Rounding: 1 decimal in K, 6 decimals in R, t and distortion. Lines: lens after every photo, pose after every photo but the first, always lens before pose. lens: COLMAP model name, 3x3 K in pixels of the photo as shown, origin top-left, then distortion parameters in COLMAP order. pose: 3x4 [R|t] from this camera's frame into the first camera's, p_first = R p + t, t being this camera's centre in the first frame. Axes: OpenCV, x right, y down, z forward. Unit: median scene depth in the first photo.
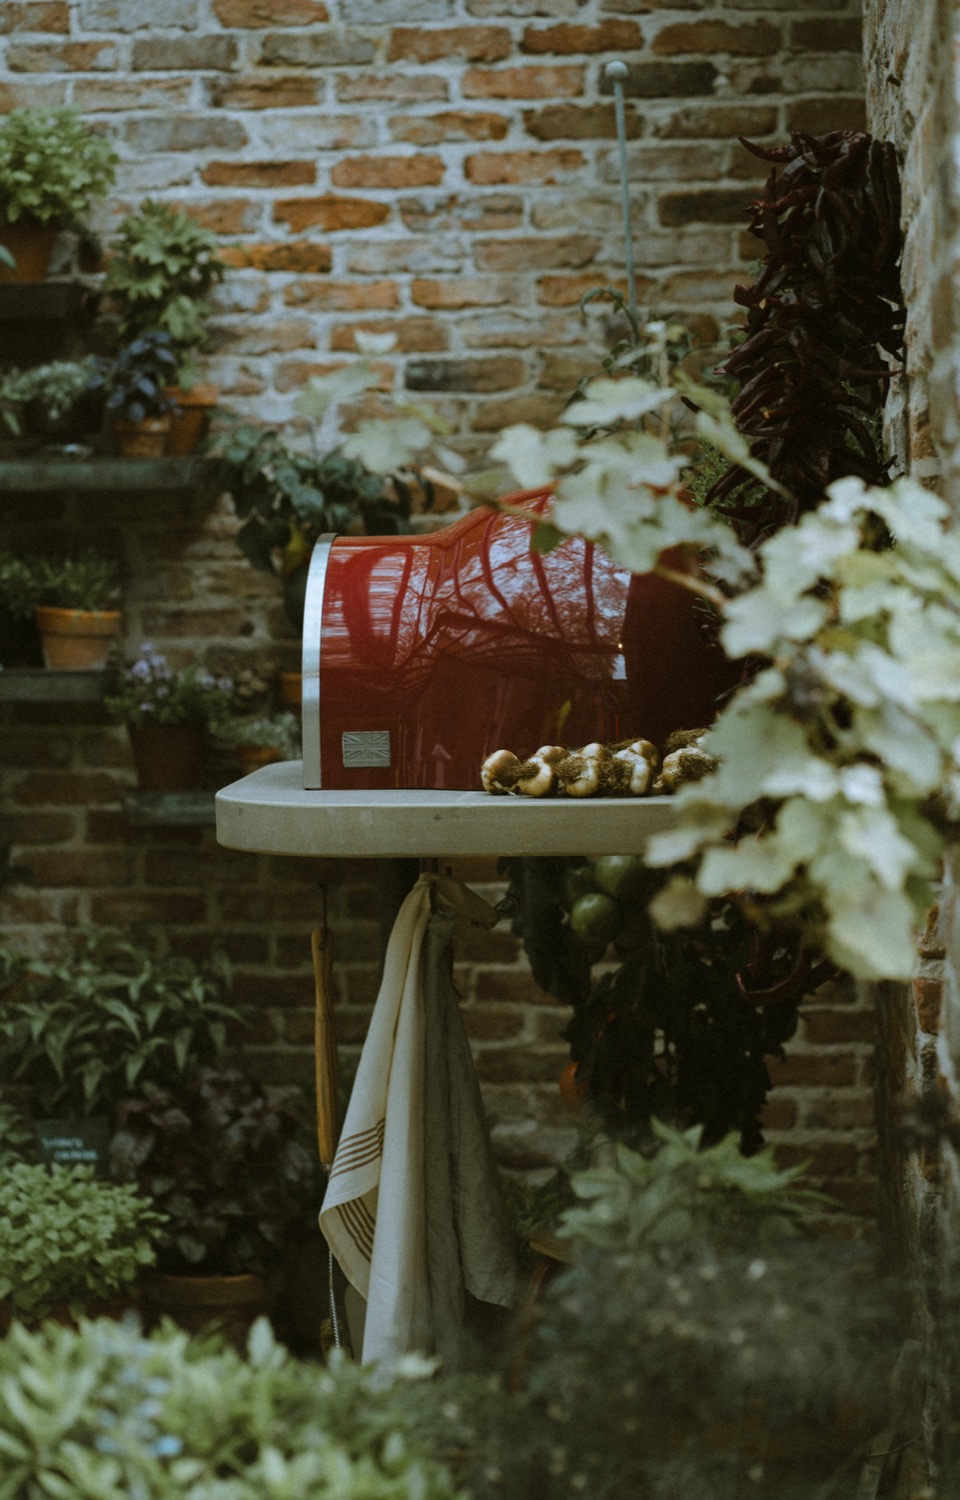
lens RADIAL K [[3525.4, 0, 480.0], [0, 3525.4, 750.0], [0, 0, 1]] dist [-0.019859, -0.672363]
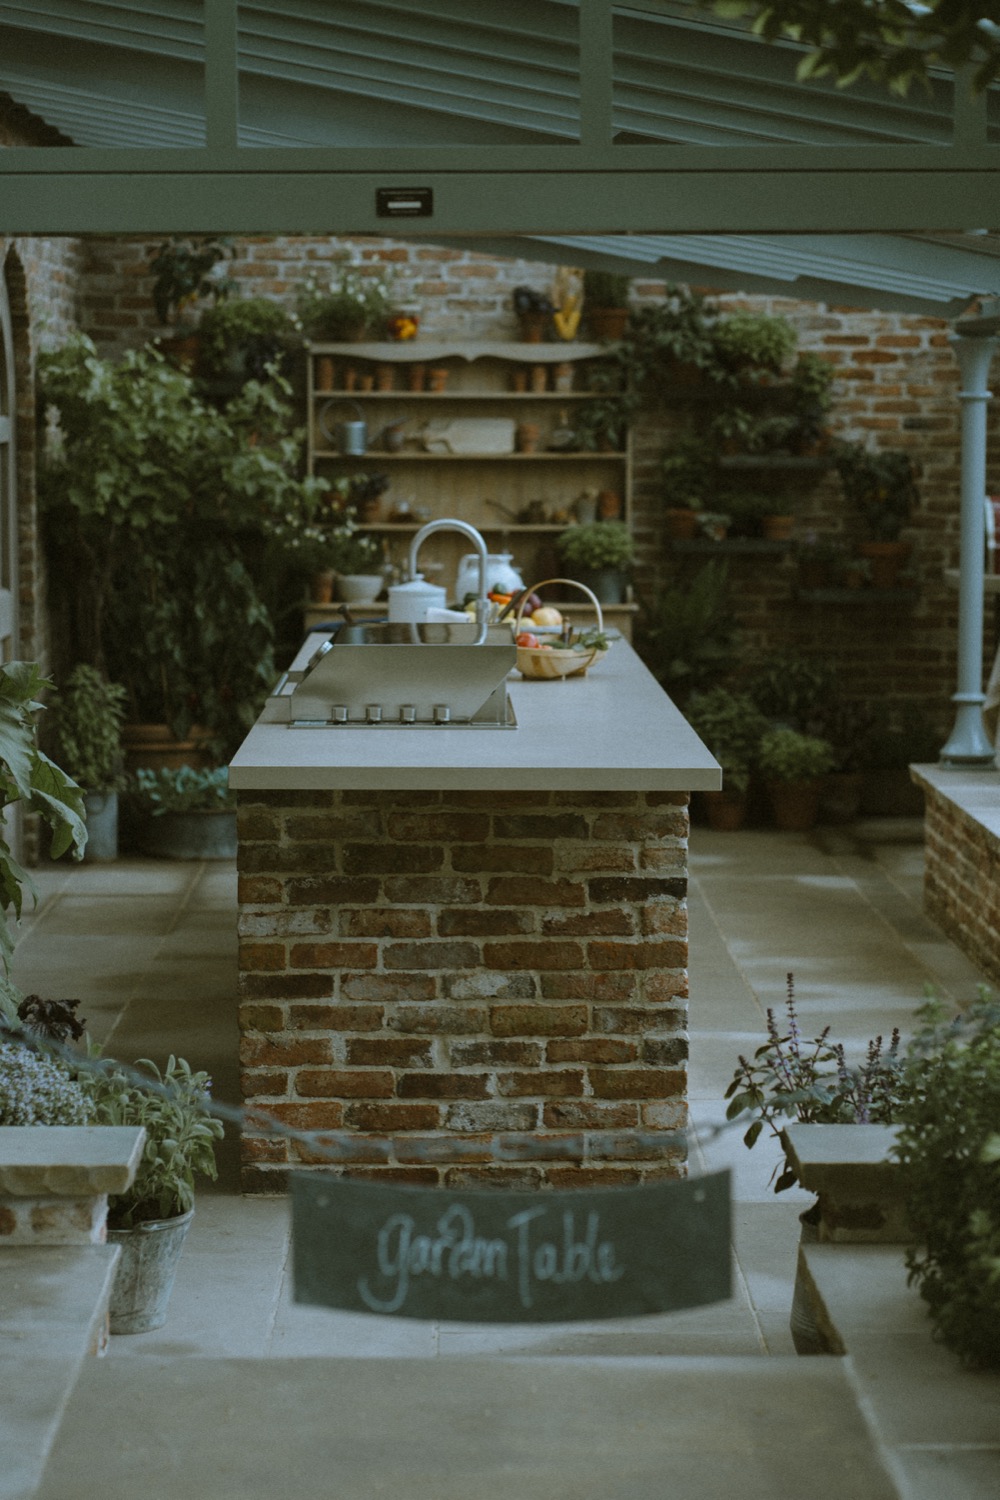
lens RADIAL K [[3714.8, 0, 500.0], [0, 3714.8, 750.0], [0, 0, 1]] dist [0.082197, -0.436841]
pose [[0.994731, 0.009963, 0.102036, -0.568841], [-0.011574, 0.999817, 0.015204, 0.087208], [-0.101866, -0.016305, 0.994665, -1.580757]]
